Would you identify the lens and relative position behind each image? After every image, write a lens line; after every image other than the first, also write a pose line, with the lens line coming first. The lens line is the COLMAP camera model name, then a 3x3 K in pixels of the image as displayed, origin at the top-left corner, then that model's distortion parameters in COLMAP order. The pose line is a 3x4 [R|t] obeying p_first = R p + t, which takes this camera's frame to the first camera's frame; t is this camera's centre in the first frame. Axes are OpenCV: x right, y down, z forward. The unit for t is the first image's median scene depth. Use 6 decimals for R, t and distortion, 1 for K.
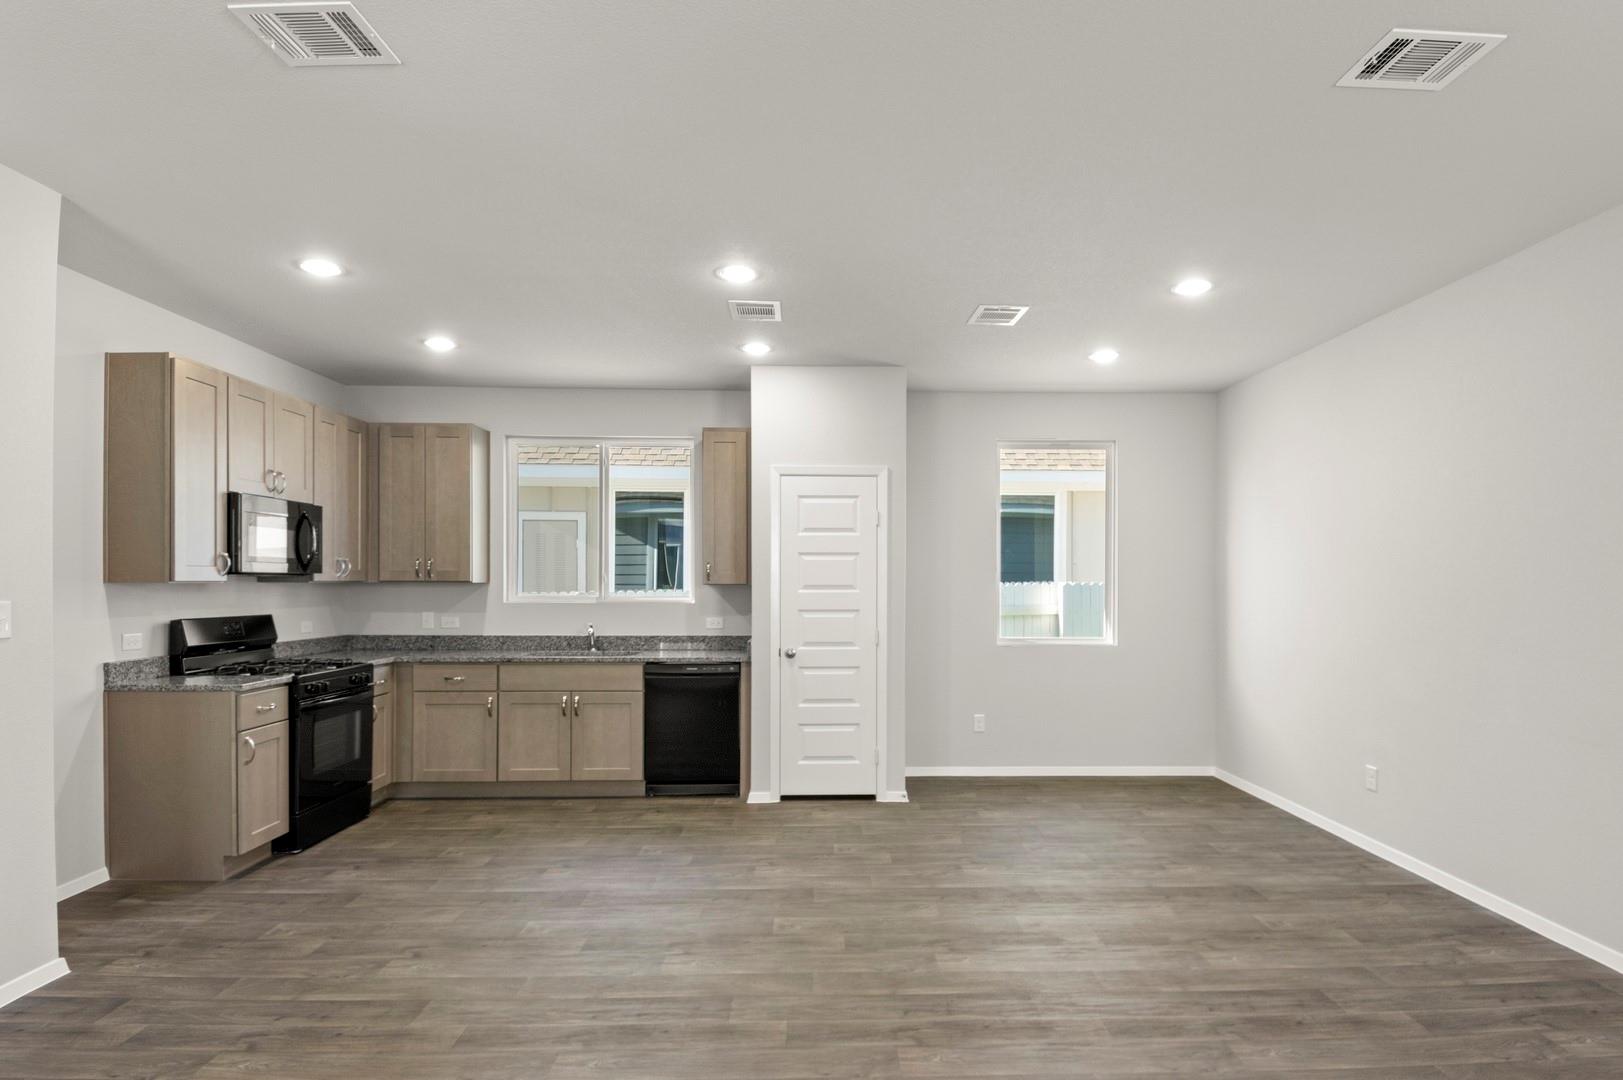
lens RADIAL K [[865.5, 0, 838.4], [0, 865.5, 584.1], [0, 0, 1]] dist [0.038581, -0.048325]
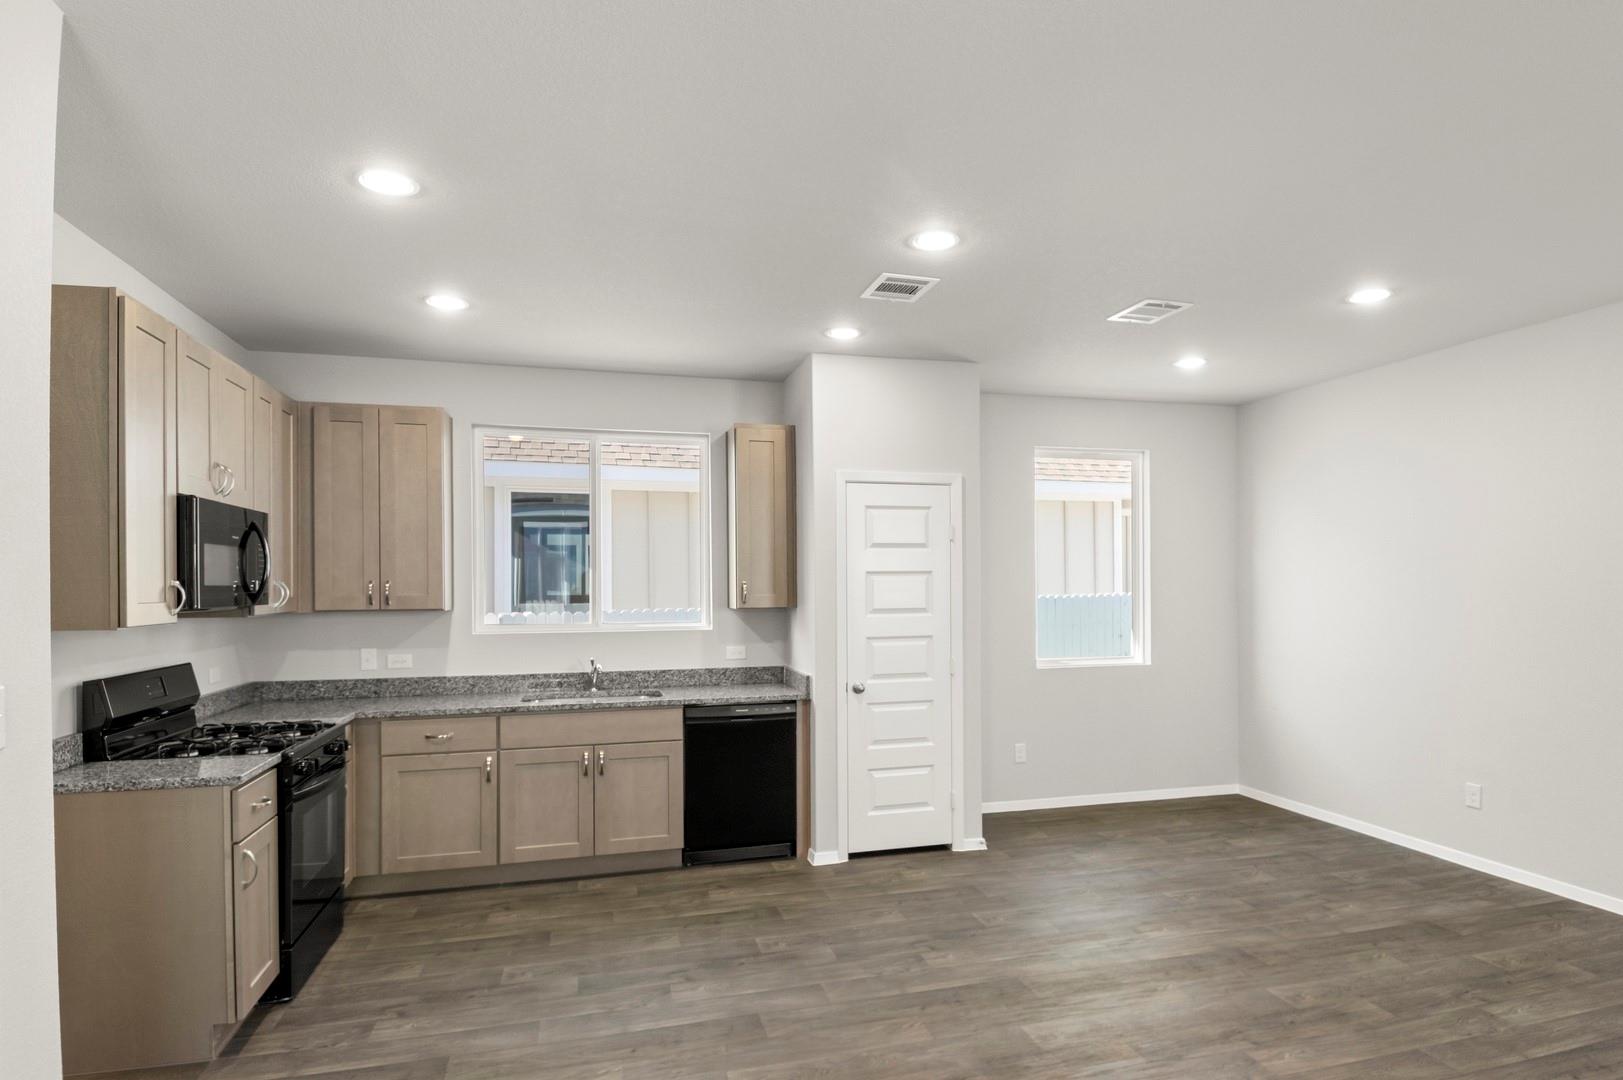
lens RADIAL K [[888.2, 0, 839.6], [0, 888.2, 585.1], [0, 0, 1]] dist [0.034149, -0.043916]
pose [[0.970500, -0.008743, 0.240942, -0.285190], [0.009309, 0.999956, -0.001208, -0.021817], [-0.240921, 0.003416, 0.970539, 0.143042]]
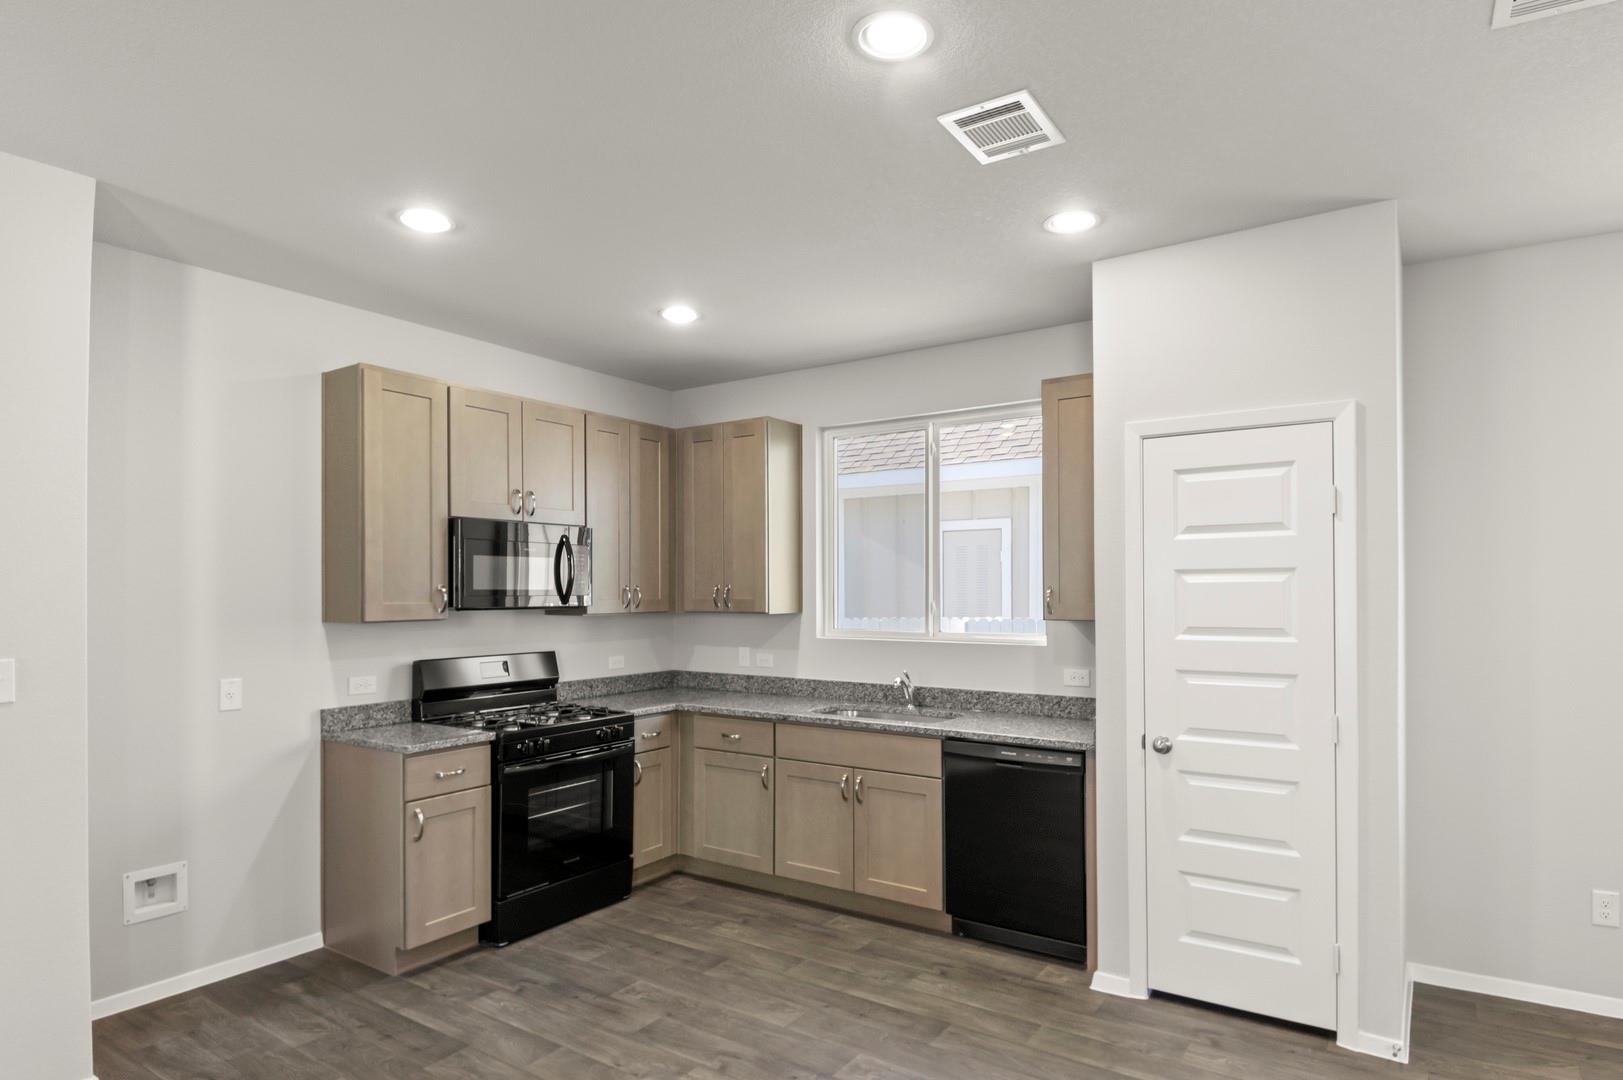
lens RADIAL K [[888.2, 0, 839.6], [0, 888.2, 585.1], [0, 0, 1]] dist [0.034149, -0.043916]
pose [[0.818084, -0.008729, -0.575033, 0.110126], [0.004205, 0.999949, -0.009198, -0.021755], [0.575084, 0.005107, 0.818079, 0.389025]]
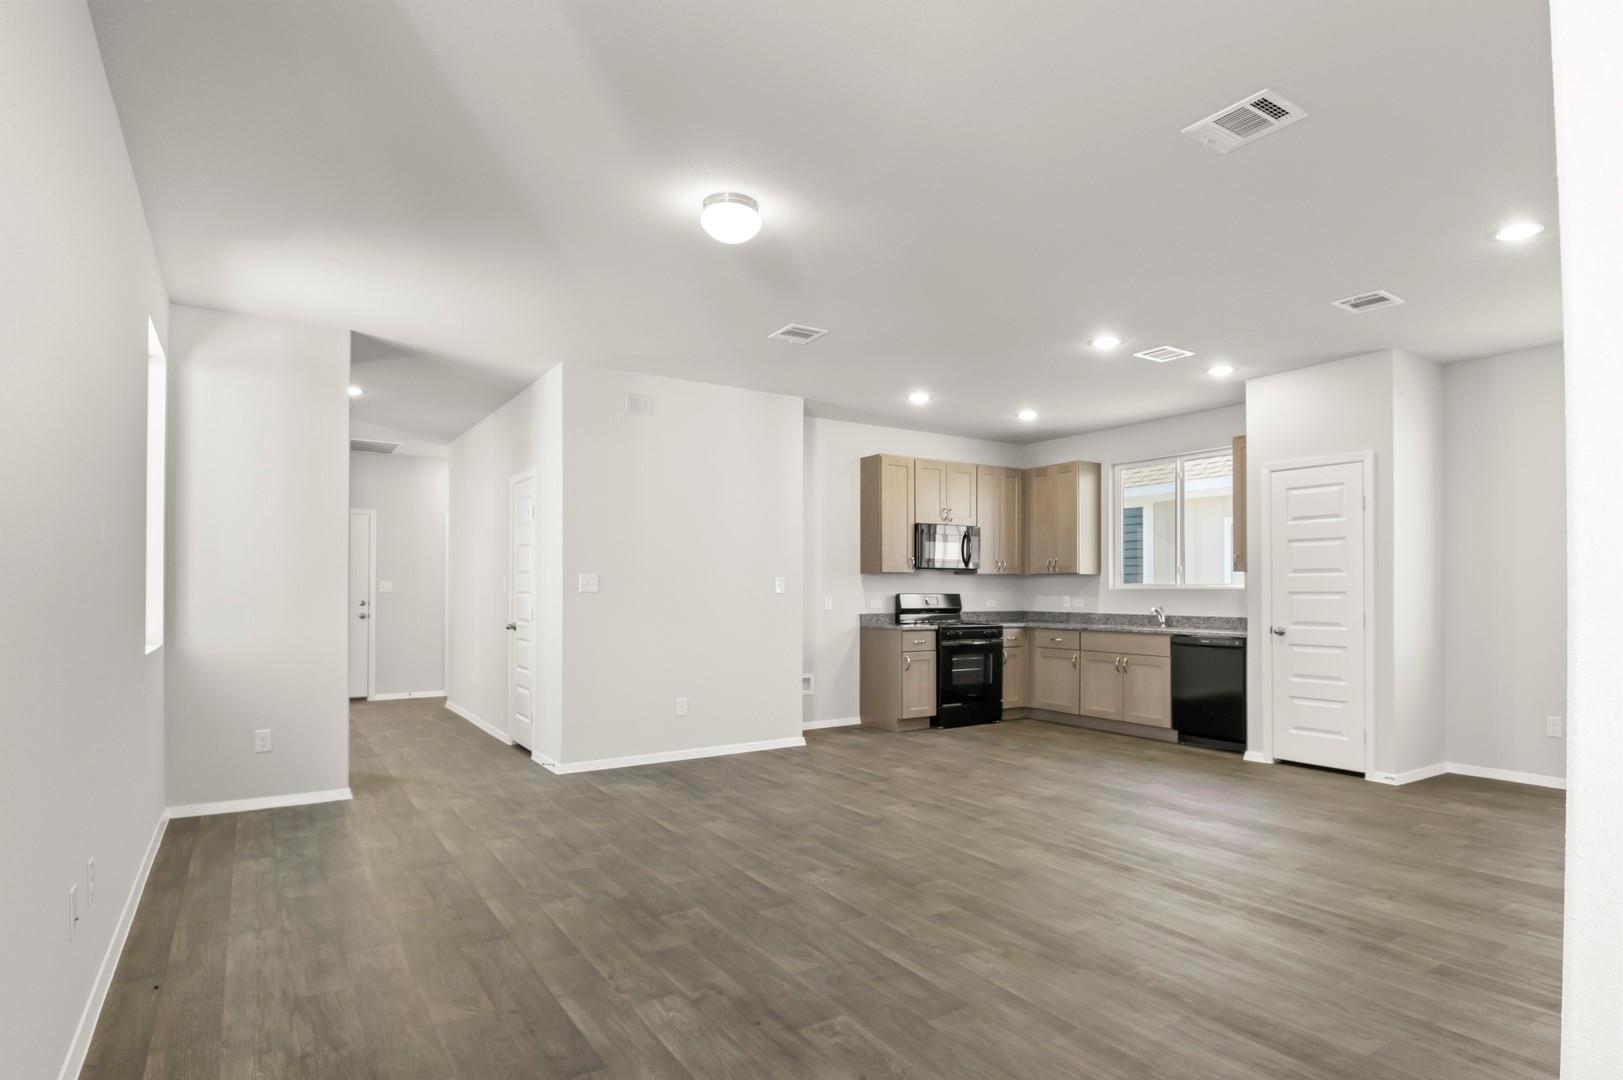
lens RADIAL K [[865.5, 0, 838.4], [0, 865.5, 584.1], [0, 0, 1]] dist [0.038581, -0.048325]
pose [[0.533359, -0.009618, -0.845834, 0.584083], [-0.001562, 0.999922, -0.012355, 0.034339], [0.845887, 0.007911, 0.533303, -0.073869]]
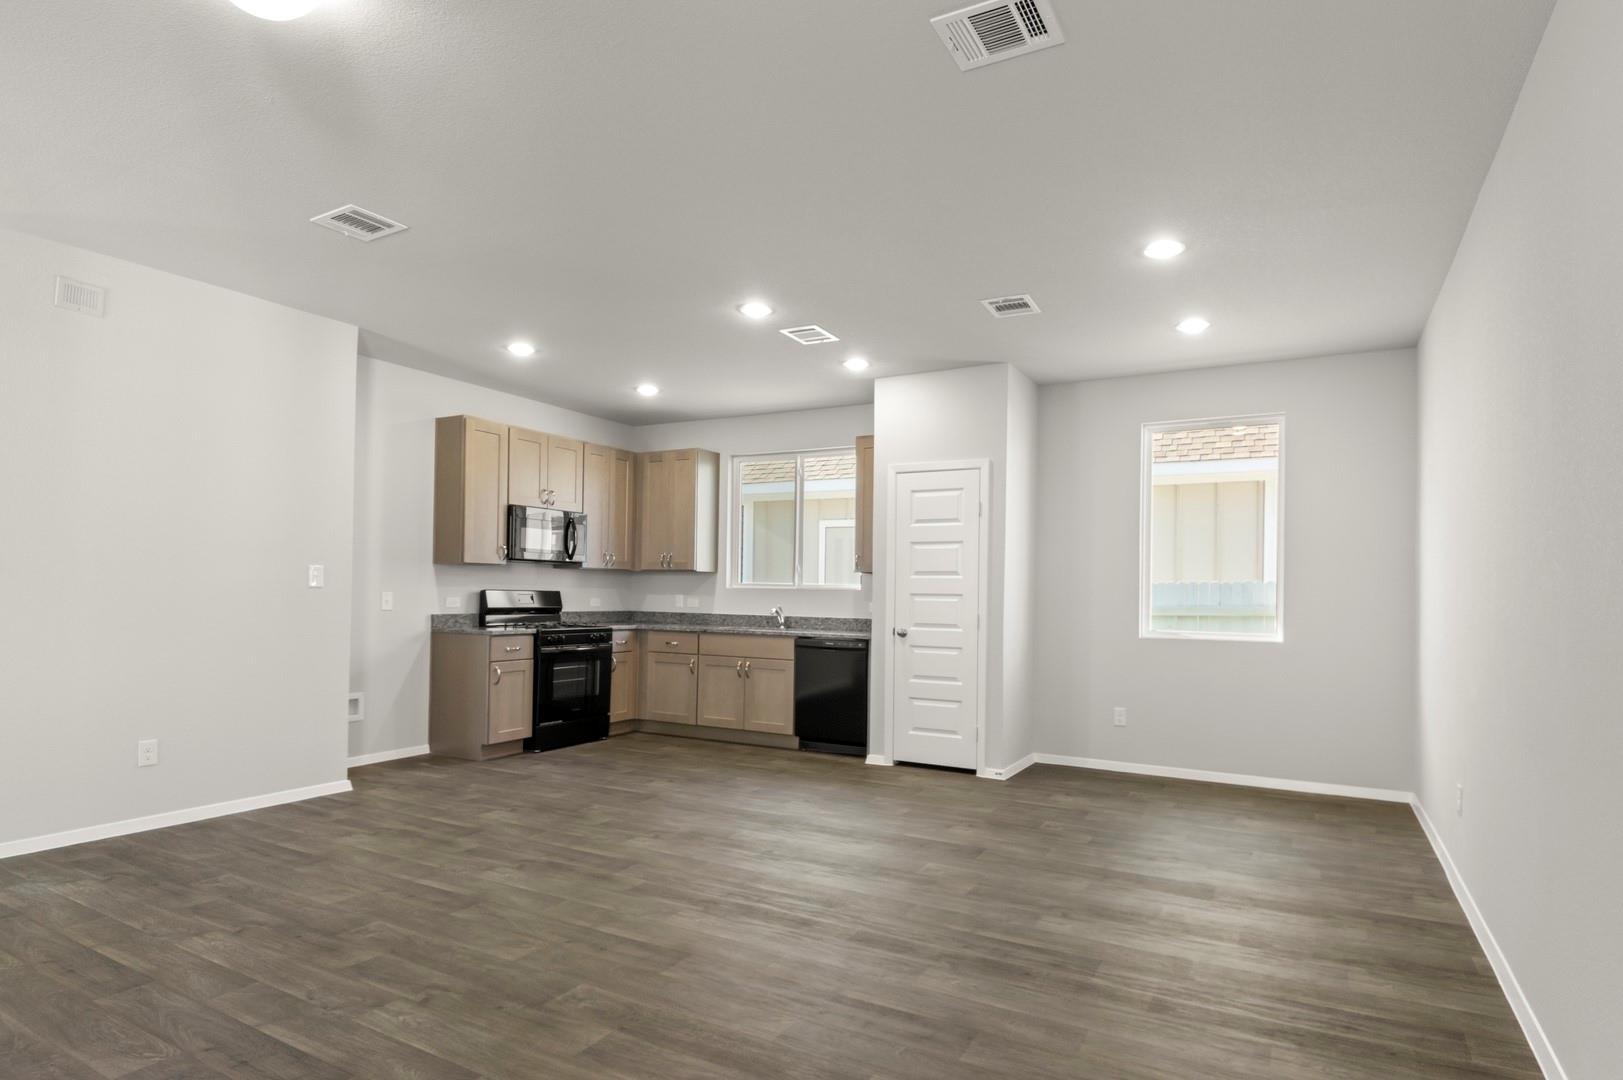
lens RADIAL K [[865.5, 0, 838.4], [0, 865.5, 584.1], [0, 0, 1]] dist [0.038581, -0.048325]
pose [[0.865486, 0.005924, -0.500897, 0.426731], [-0.014619, 0.999803, -0.013435, 0.033482], [0.500719, 0.018950, 0.865402, -0.003001]]
